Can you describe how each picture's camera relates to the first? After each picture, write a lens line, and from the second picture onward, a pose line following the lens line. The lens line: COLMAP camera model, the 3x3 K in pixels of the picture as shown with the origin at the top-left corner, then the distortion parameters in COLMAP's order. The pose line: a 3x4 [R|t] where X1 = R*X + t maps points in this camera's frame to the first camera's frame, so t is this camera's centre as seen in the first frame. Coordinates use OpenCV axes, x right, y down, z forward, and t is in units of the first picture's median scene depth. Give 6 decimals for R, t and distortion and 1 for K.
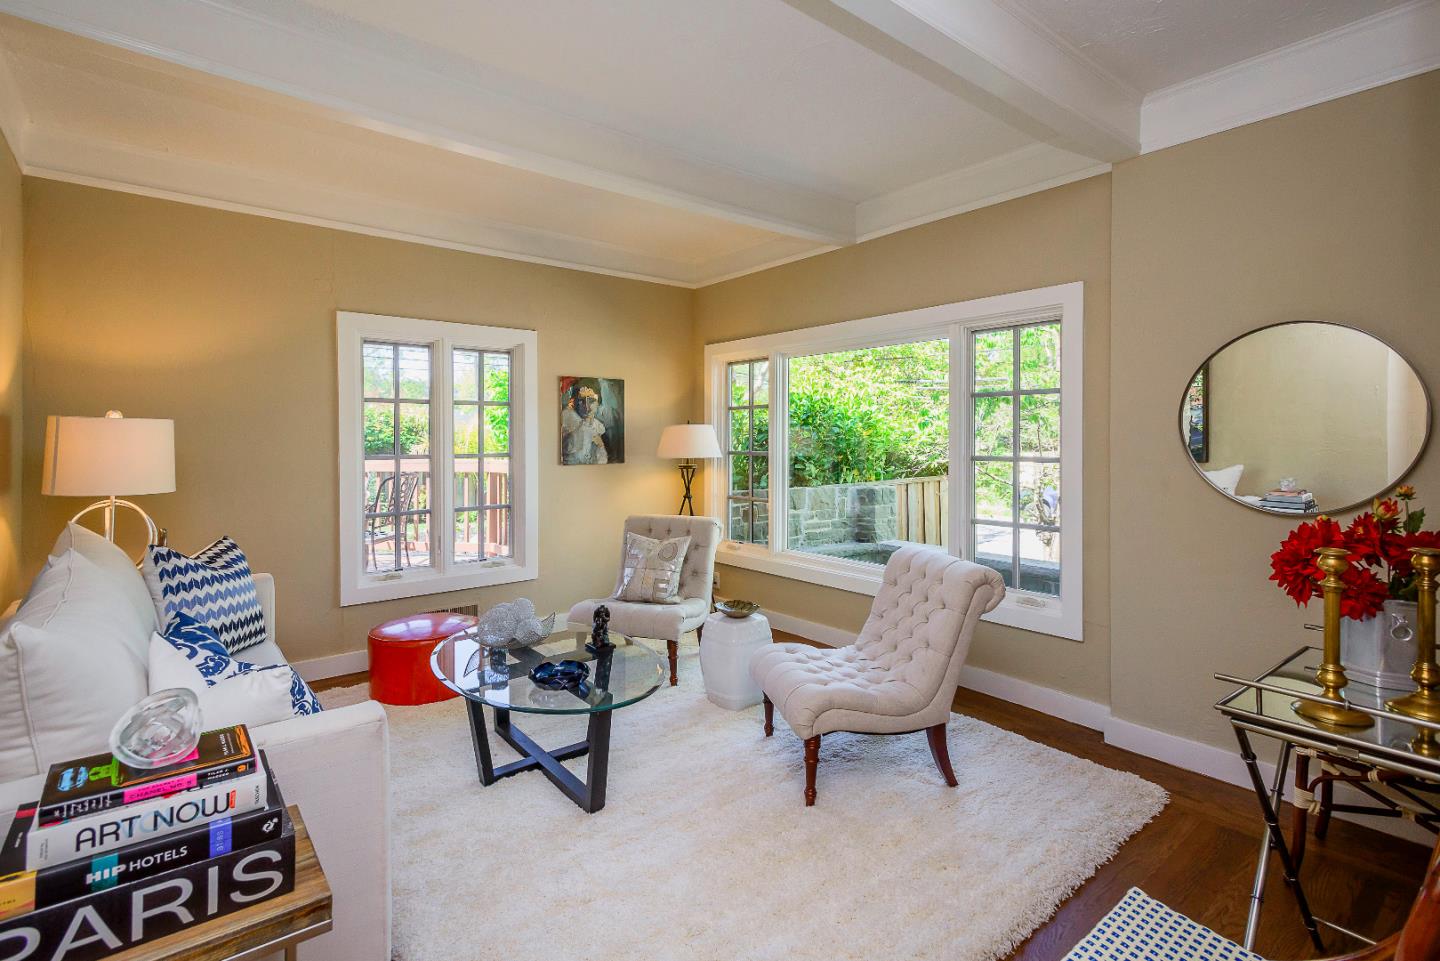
lens RADIAL K [[698.7, 0, 696.0], [0, 698.7, 441.4], [0, 0, 1]] dist [0.007045, -0.000166]
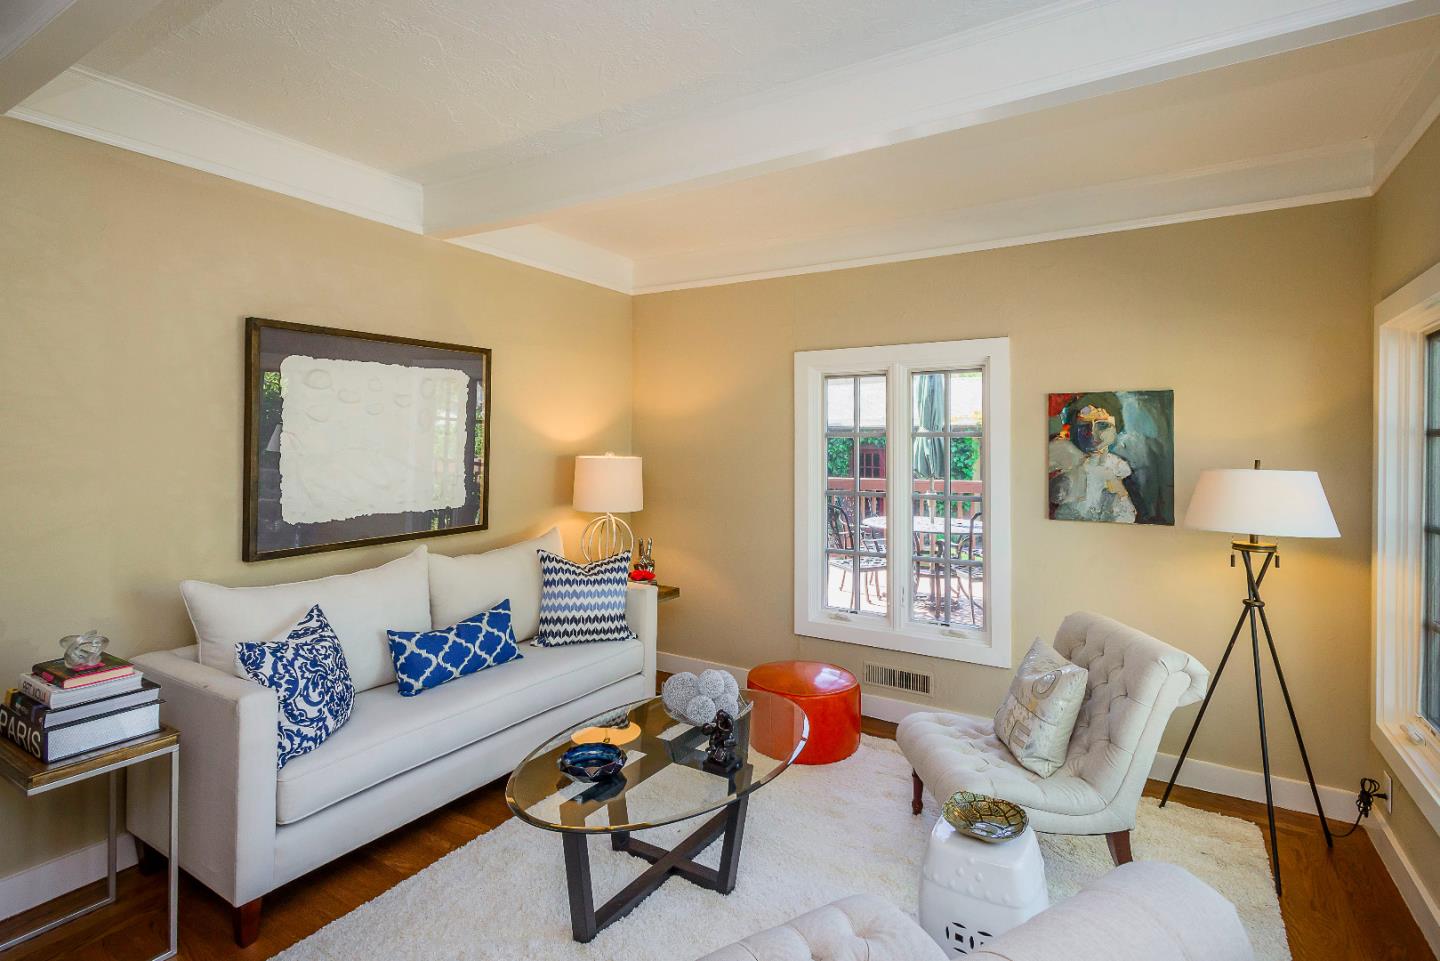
lens RADIAL K [[698.7, 0, 726.9], [0, 698.7, 450.1], [0, 0, 1]] dist [0.007045, -0.000166]
pose [[0.336320, 0.010140, -0.941693, 0.414035], [-0.013034, 0.999896, 0.006112, -0.041203], [0.941657, 0.010218, 0.336418, 0.513547]]
